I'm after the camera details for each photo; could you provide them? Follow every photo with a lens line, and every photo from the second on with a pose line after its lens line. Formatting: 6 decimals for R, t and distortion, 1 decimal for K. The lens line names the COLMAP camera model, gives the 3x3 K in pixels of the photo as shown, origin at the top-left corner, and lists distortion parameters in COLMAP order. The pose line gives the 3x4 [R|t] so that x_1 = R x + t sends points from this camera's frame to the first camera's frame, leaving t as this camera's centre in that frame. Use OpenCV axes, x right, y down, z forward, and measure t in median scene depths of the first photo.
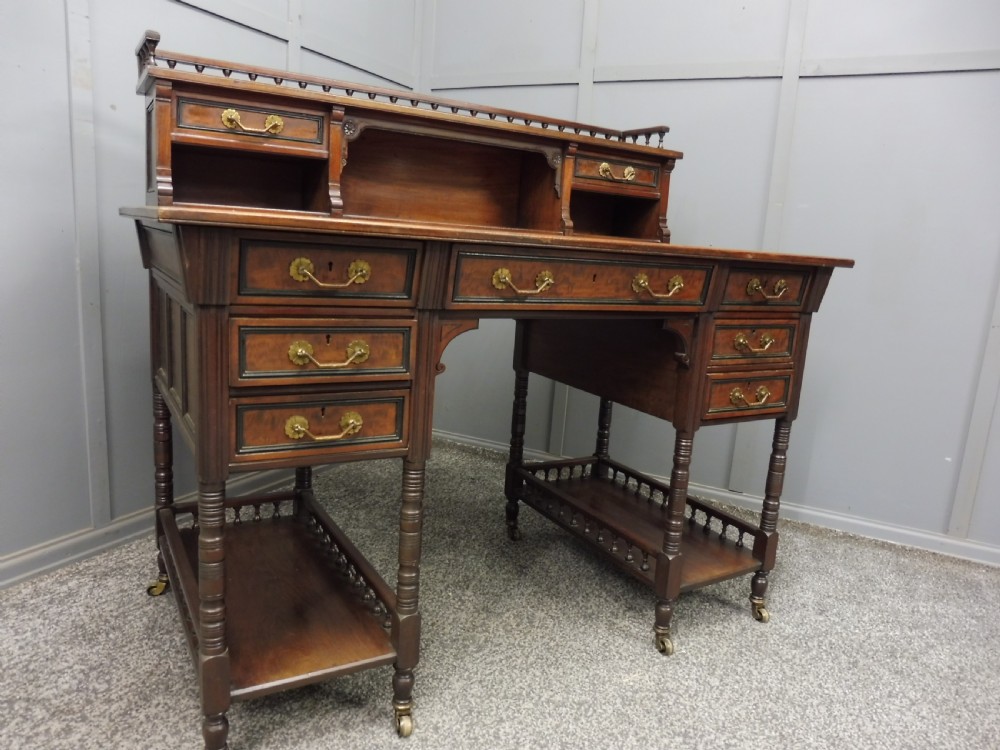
lens RADIAL K [[722.5, 0, 498.7], [0, 722.5, 382.6], [0, 0, 1]] dist [-0.066190, 0.031917]
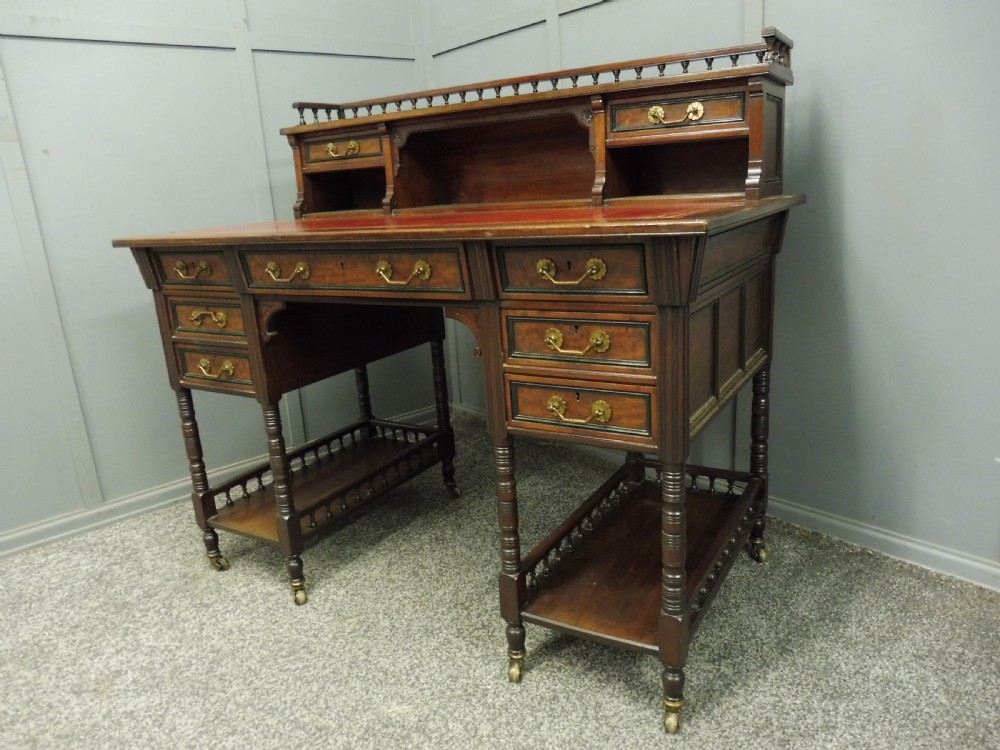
lens RADIAL K [[722.5, 0, 503.0], [0, 722.5, 380.4], [0, 0, 1]] dist [-0.066190, 0.031917]
pose [[0.472765, 0.137519, -0.870391, 0.992982], [-0.079547, 0.990375, 0.113269, -0.097218], [0.877590, 0.015688, 0.479154, 0.576254]]
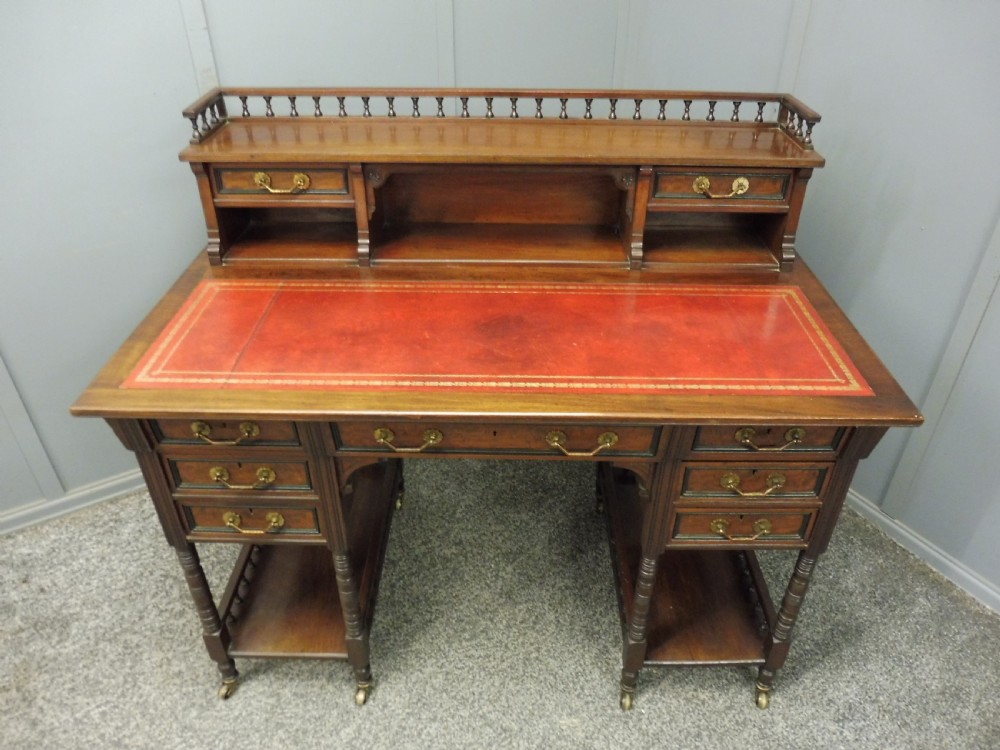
lens RADIAL K [[722.5, 0, 503.8], [0, 722.5, 377.1], [0, 0, 1]] dist [-0.066190, 0.031917]
pose [[0.856207, 0.232421, -0.461400, 0.469819], [-0.049534, 0.925907, 0.374489, -0.478003], [0.514253, -0.297785, 0.804281, 0.206391]]
